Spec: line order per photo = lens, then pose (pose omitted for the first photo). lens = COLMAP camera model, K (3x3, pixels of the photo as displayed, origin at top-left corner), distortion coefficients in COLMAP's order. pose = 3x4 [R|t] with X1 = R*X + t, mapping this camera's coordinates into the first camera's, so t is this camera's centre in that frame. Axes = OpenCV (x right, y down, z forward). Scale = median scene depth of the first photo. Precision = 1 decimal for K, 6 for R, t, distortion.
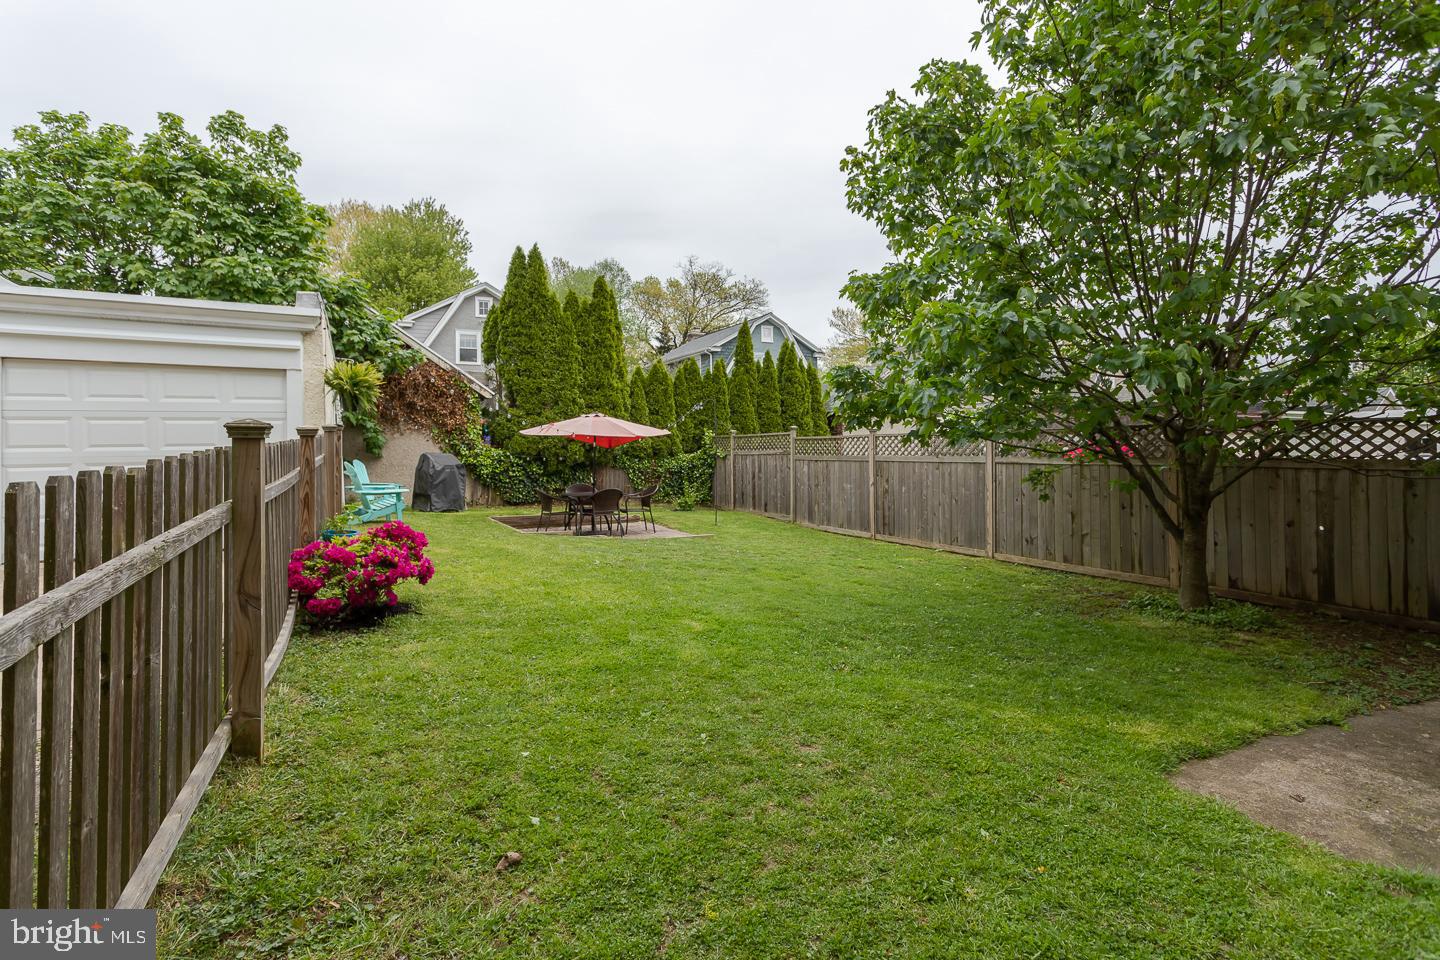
lens RADIAL K [[697.8, 0, 712.3], [0, 697.8, 470.4], [0, 0, 1]] dist [-0.000264, -0.000003]
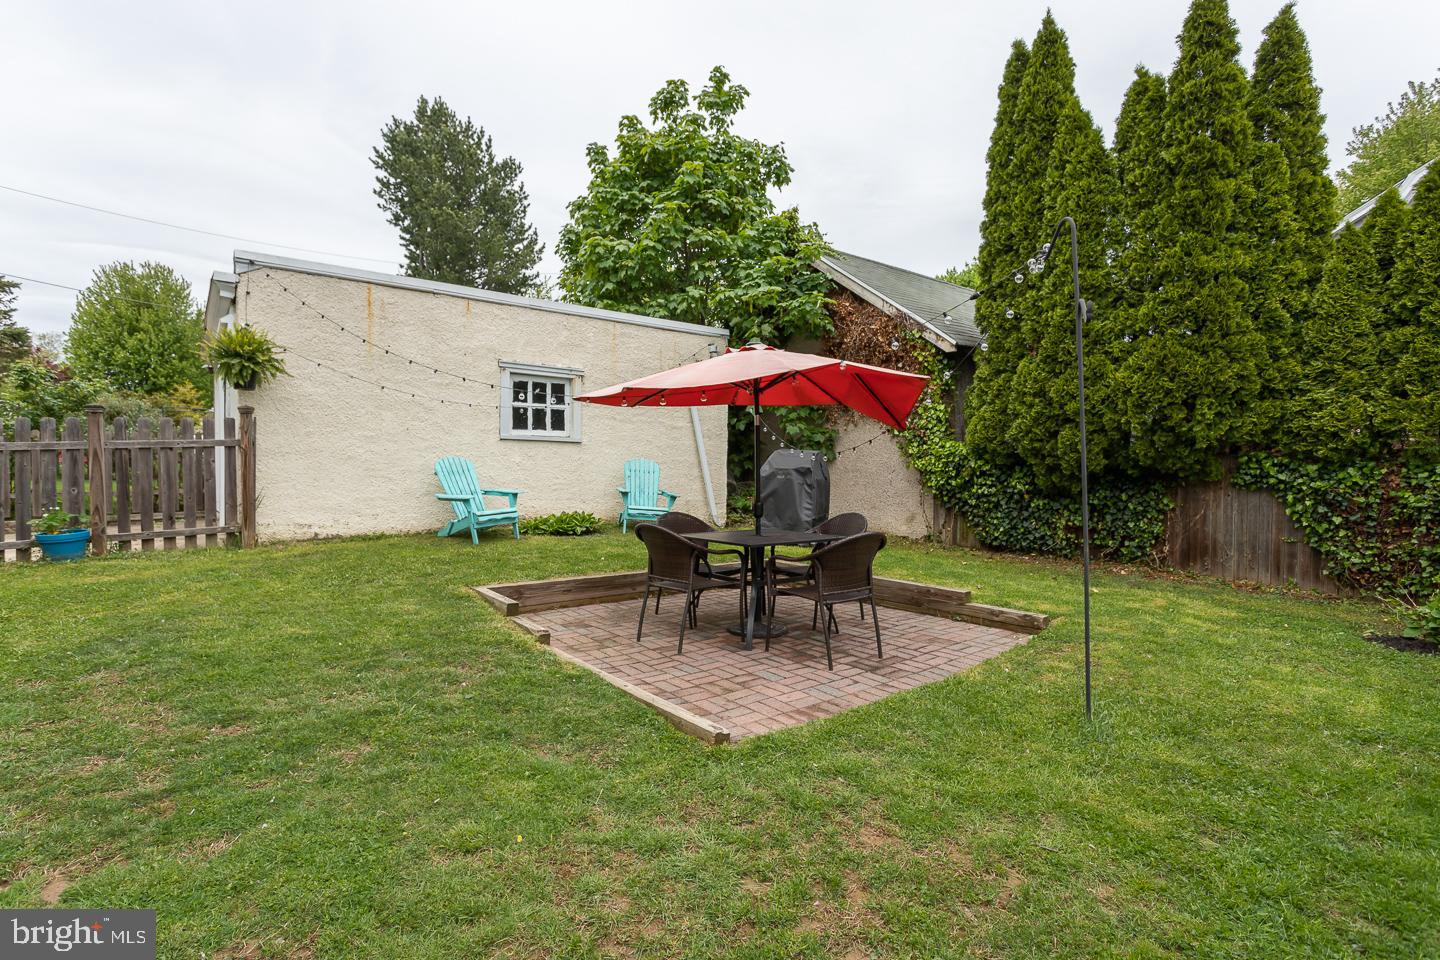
lens RADIAL K [[697.8, 0, 712.3], [0, 697.8, 470.4], [0, 0, 1]] dist [-0.000264, -0.000003]
pose [[0.205584, 0.024293, -0.978338, 0.186165], [-0.002456, 0.999702, 0.024307, -0.022812], [0.978636, -0.002595, 0.205583, 0.709126]]
